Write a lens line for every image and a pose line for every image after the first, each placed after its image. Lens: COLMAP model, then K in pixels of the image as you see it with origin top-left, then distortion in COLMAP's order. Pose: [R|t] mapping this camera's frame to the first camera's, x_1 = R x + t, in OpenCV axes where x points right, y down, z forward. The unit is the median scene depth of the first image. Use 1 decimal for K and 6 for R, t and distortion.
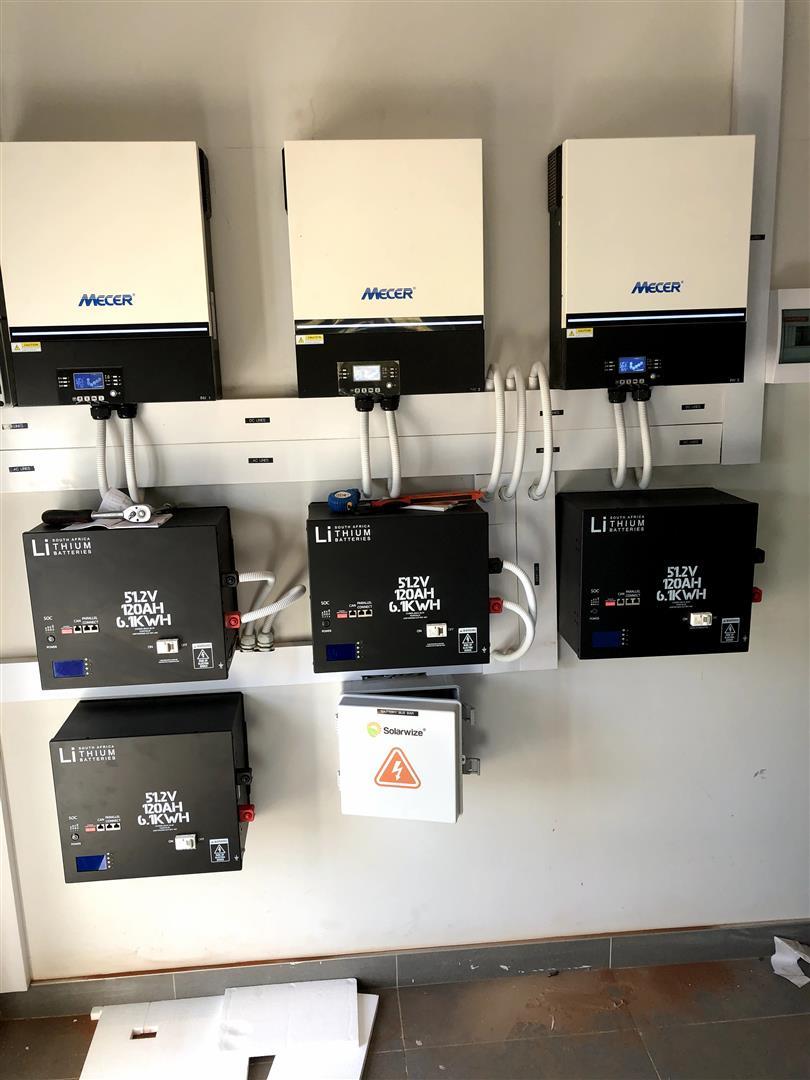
lens RADIAL K [[890.8, 0, 412.5], [0, 890.8, 554.3], [0, 0, 1]] dist [0.052646, -0.072810]
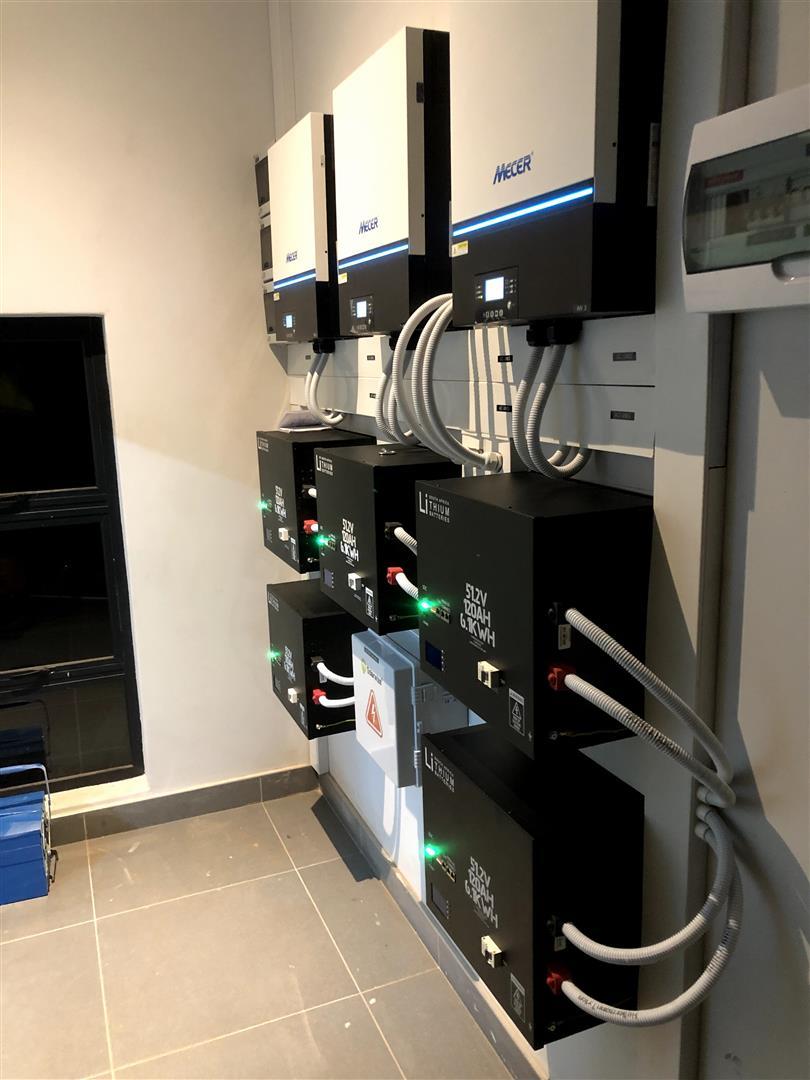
lens RADIAL K [[890.8, 0, 381.4], [0, 890.8, 560.1], [0, 0, 1]] dist [0.052646, -0.072810]
pose [[0.271409, 0.235713, -0.933154, 0.934466], [-0.194795, 0.962935, 0.186579, -0.122687], [0.942546, 0.131134, 0.307264, 0.737902]]
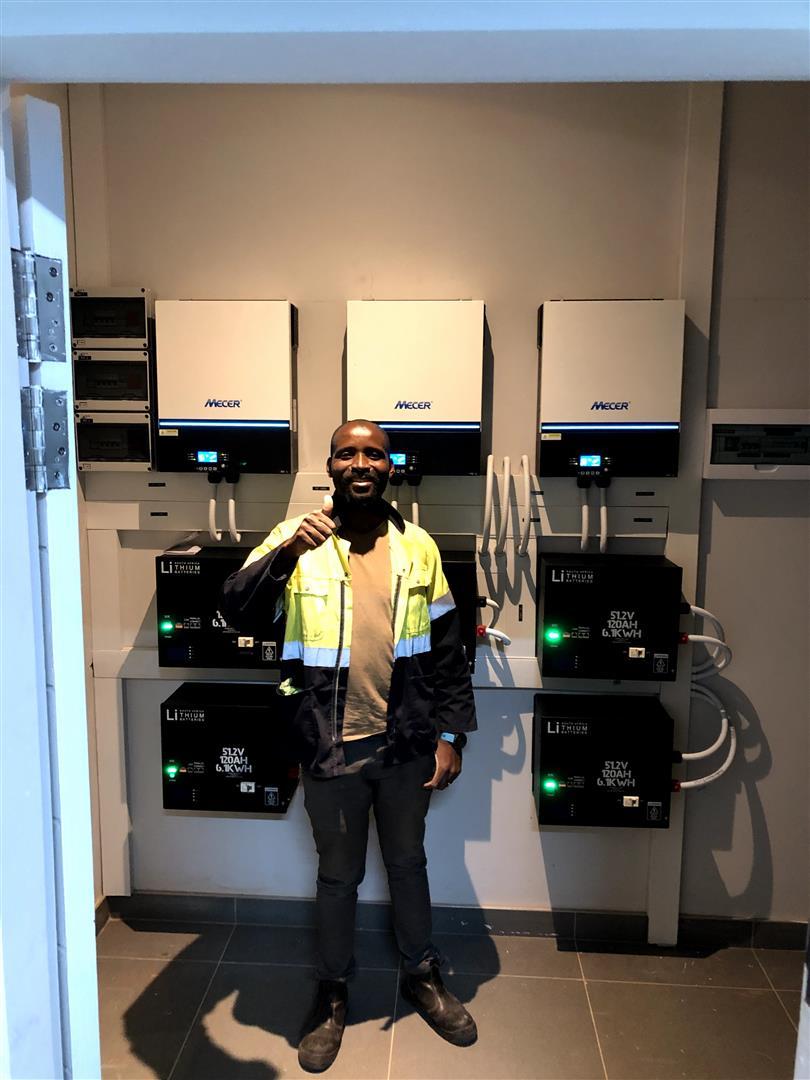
lens RADIAL K [[890.8, 0, 400.2], [0, 890.8, 562.0], [0, 0, 1]] dist [0.052646, -0.072810]
pose [[0.987708, 0.058379, -0.144997, 0.167150], [-0.068044, 0.995716, -0.062612, 0.047054], [0.140721, 0.071709, 0.987449, -0.375983]]
